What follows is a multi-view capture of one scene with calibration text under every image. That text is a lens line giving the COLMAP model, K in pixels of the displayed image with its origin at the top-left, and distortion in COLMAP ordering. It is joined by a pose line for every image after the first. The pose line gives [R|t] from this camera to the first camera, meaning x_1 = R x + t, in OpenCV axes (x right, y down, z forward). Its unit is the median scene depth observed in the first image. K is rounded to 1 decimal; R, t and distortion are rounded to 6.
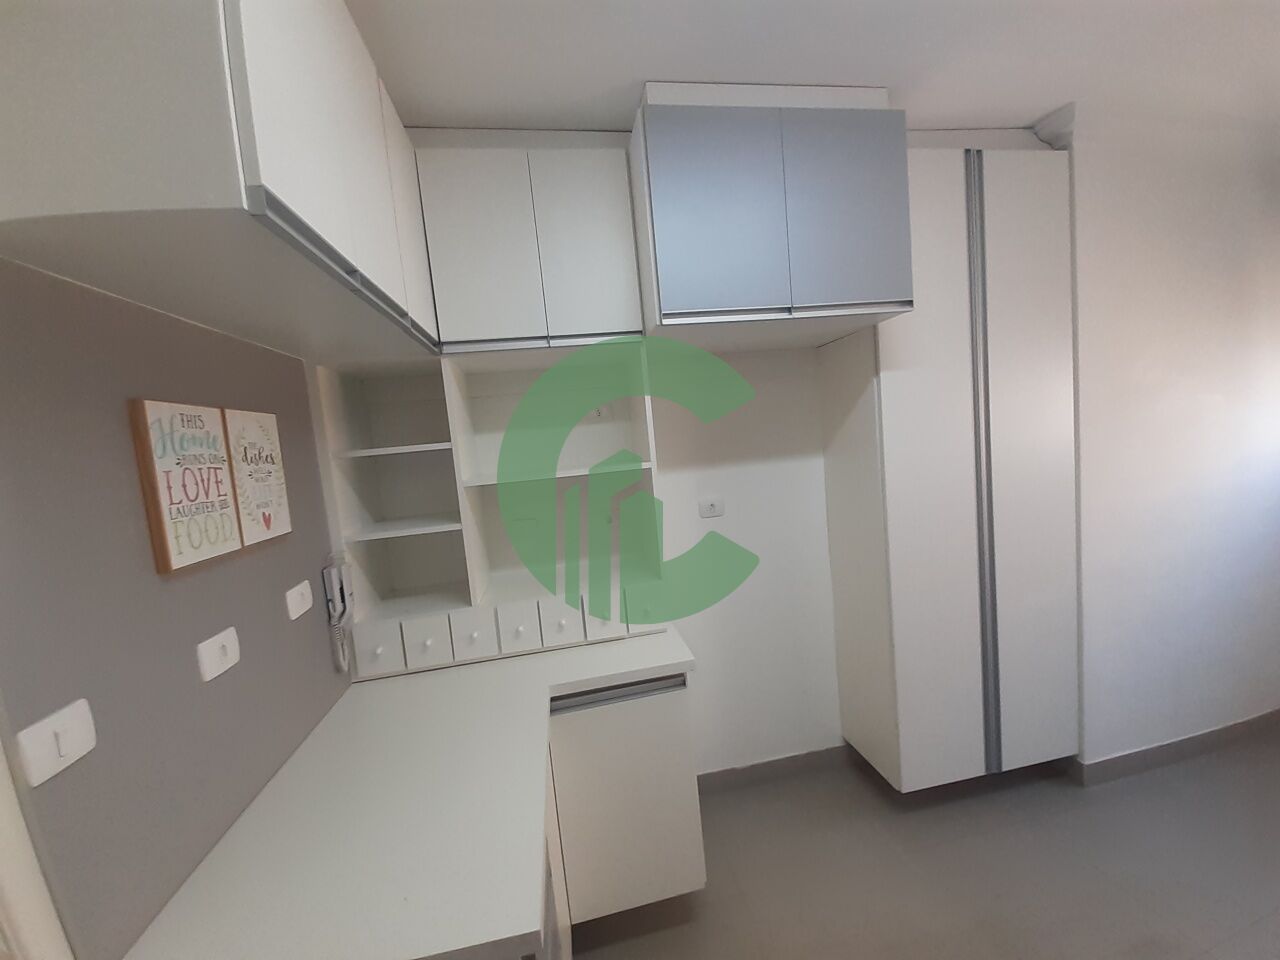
lens RADIAL K [[502.2, 0, 648.1], [0, 502.2, 483.2], [0, 0, 1]] dist [0.008170, -0.010526]
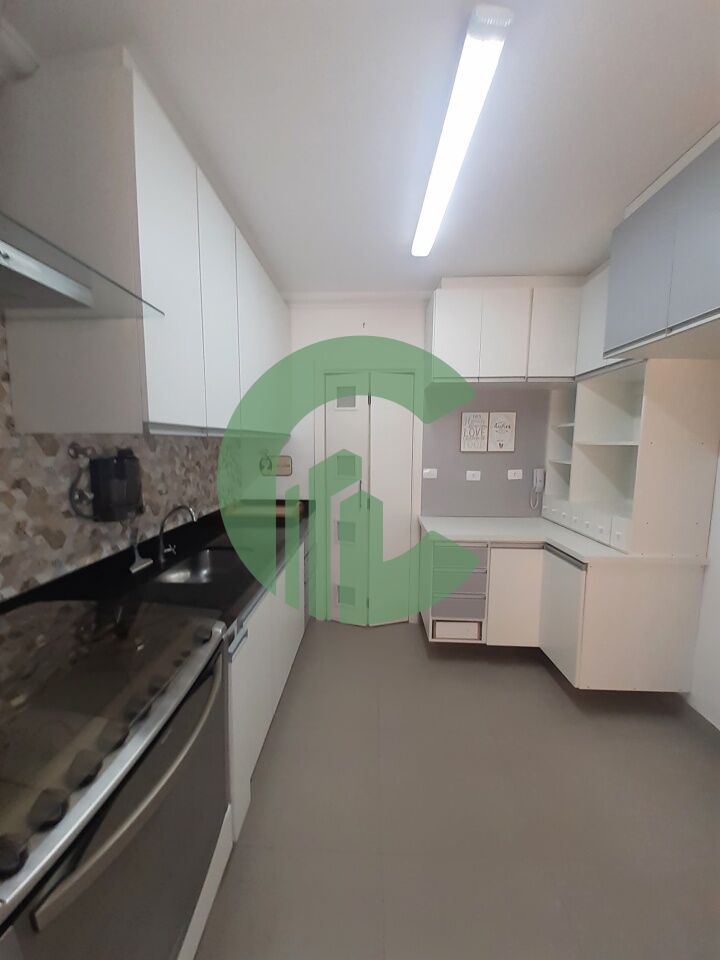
lens RADIAL K [[376.6, 0, 366.7], [0, 376.6, 481.0], [0, 0, 1]] dist [0.008170, -0.010526]
pose [[-0.202038, 0.190608, -0.960651, 2.048026], [-0.069163, 0.975653, 0.208130, -0.168784], [0.976933, 0.108492, -0.183936, 0.678586]]
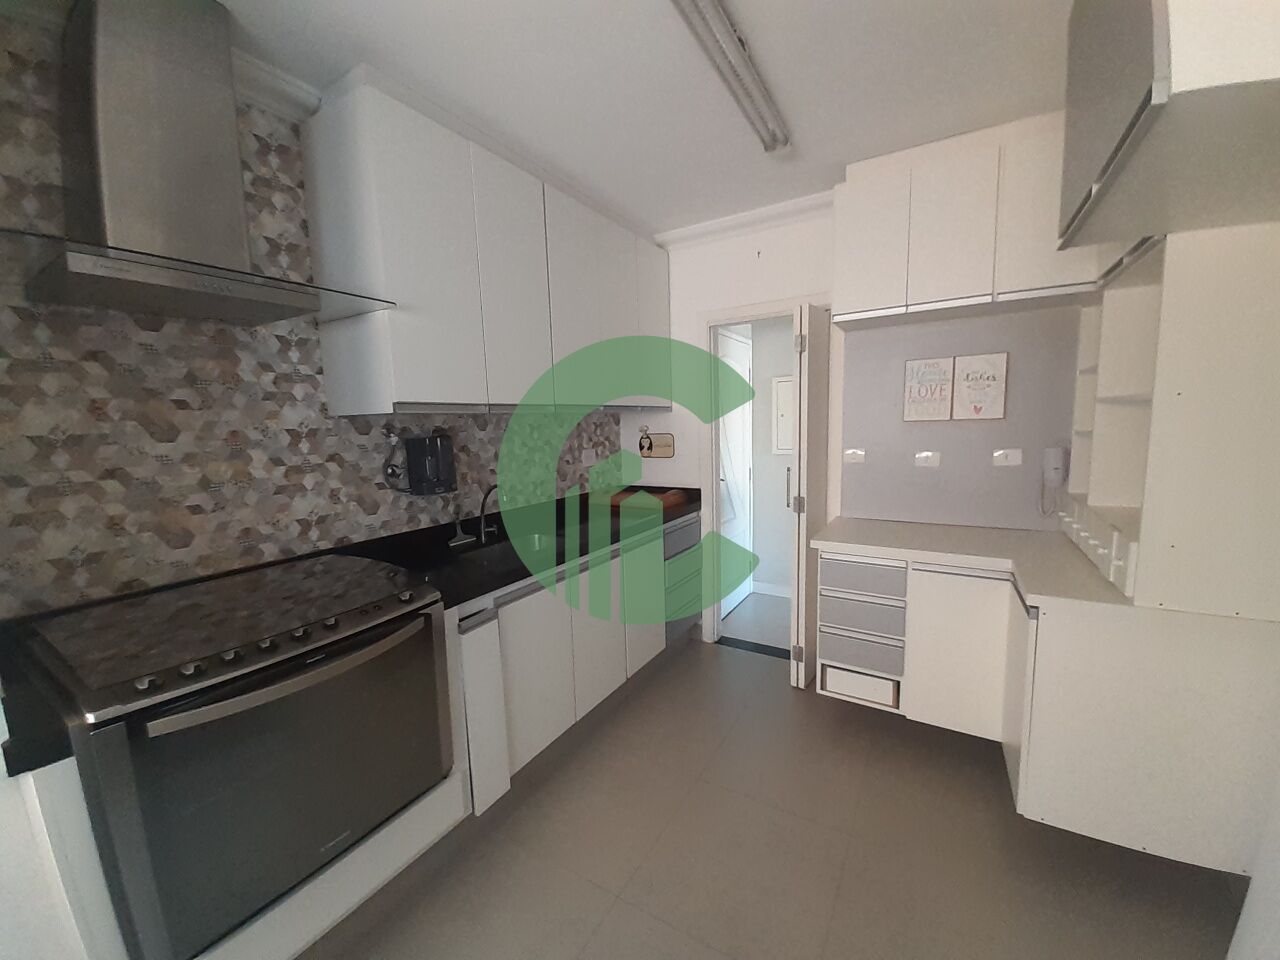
lens RADIAL K [[502.2, 0, 653.5], [0, 502.2, 480.9], [0, 0, 1]] dist [0.008170, -0.010526]
pose [[-0.647297, 0.198646, -0.735899, 1.808015], [0.024672, 0.970399, 0.240244, -0.184106], [0.761839, 0.137353, -0.633037, 1.464379]]
